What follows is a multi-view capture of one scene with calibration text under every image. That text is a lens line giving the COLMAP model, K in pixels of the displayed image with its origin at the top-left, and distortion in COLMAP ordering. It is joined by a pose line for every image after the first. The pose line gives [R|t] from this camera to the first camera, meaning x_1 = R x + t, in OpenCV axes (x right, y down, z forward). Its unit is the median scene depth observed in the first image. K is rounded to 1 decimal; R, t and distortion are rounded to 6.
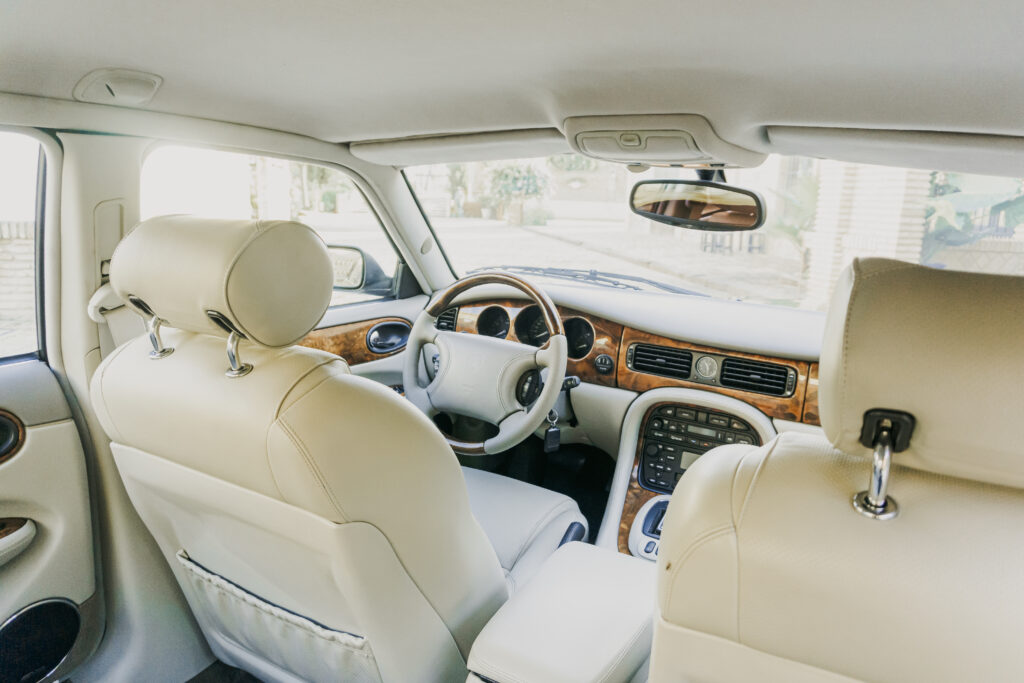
lens RADIAL K [[680.4, 0, 514.2], [0, 680.4, 347.9], [0, 0, 1]] dist [-0.026067, 0.008849]
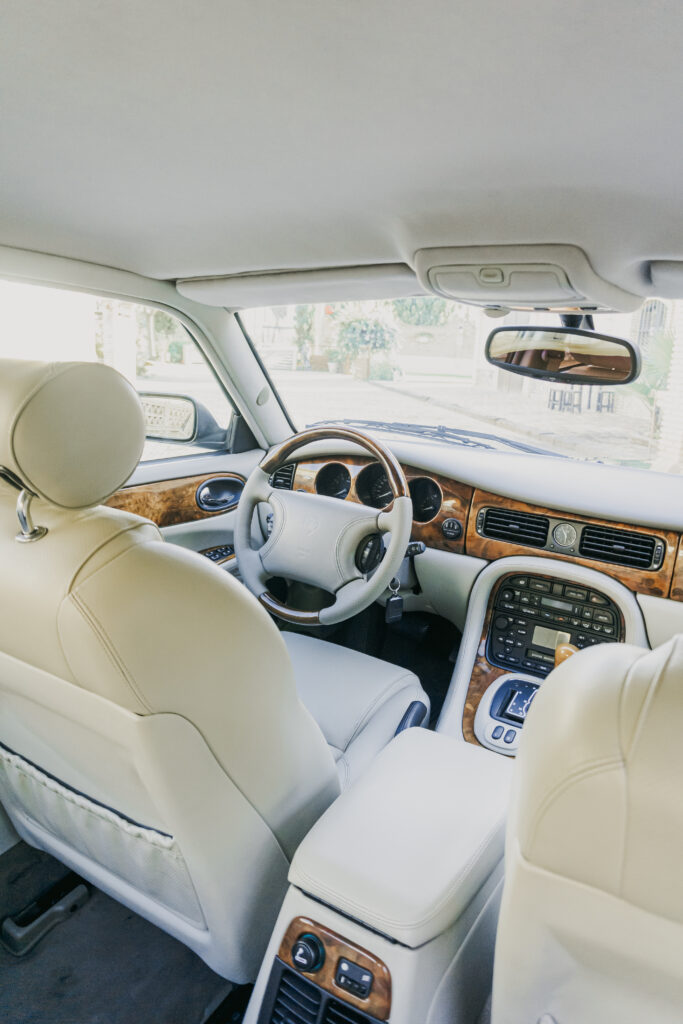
lens RADIAL K [[680.4, 0, 345.4], [0, 680.4, 512.4], [0, 0, 1]] dist [-0.026067, 0.008849]
pose [[0.999587, 0.022131, -0.018325, 0.005159], [-0.021853, 0.999645, 0.015233, -0.009588], [0.018655, -0.014827, 0.999716, 0.083379]]
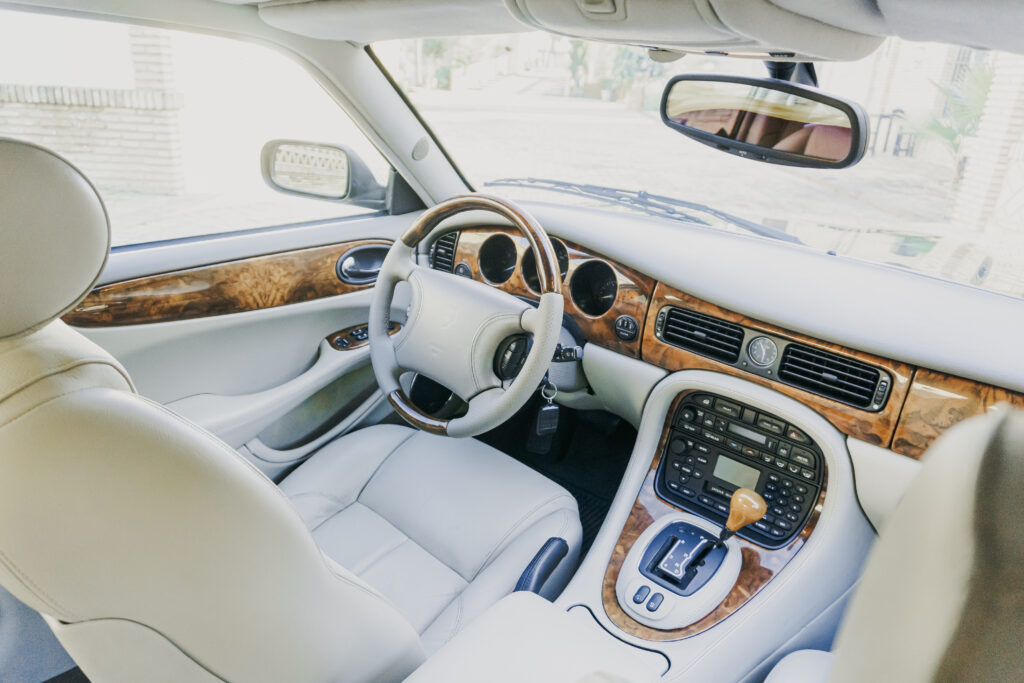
lens RADIAL K [[680.4, 0, 514.4], [0, 680.4, 343.7], [0, 0, 1]] dist [-0.026067, 0.008849]
pose [[0.984564, 0.093800, -0.147768, 0.132688], [-0.069550, 0.984421, 0.161488, -0.076629], [0.160614, -0.148718, 0.975749, 0.268589]]
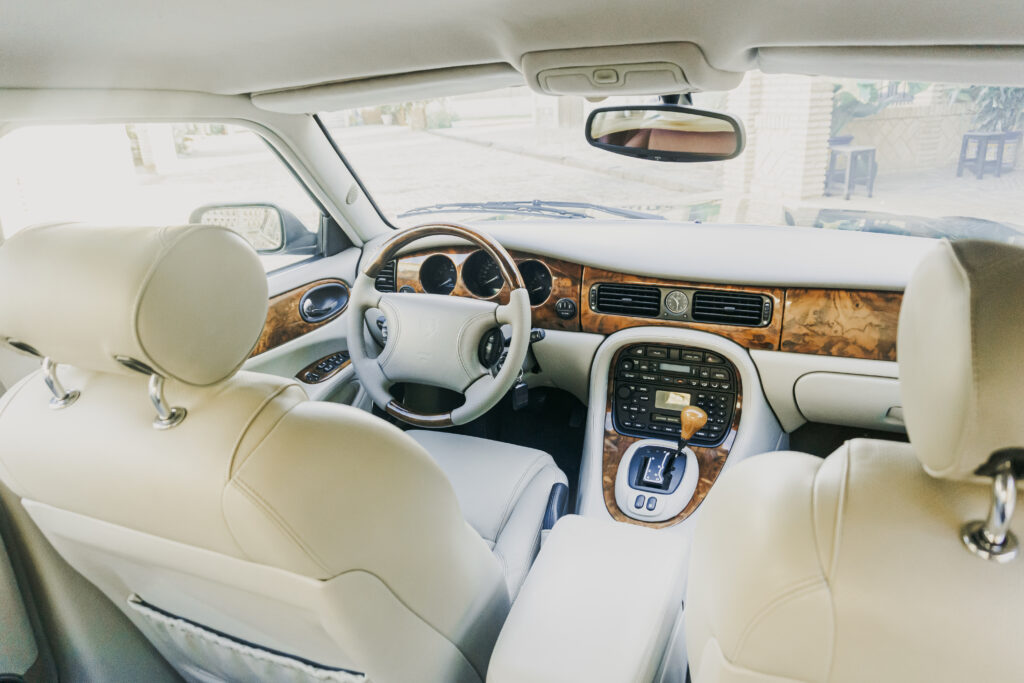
lens RADIAL K [[680.4, 0, 513.9], [0, 680.4, 346.8], [0, 0, 1]] dist [-0.026067, 0.008849]
pose [[0.987193, -0.123209, 0.101335, -0.040792], [0.108162, 0.983861, 0.142540, -0.069497], [-0.117262, -0.129754, 0.984588, 0.095197]]
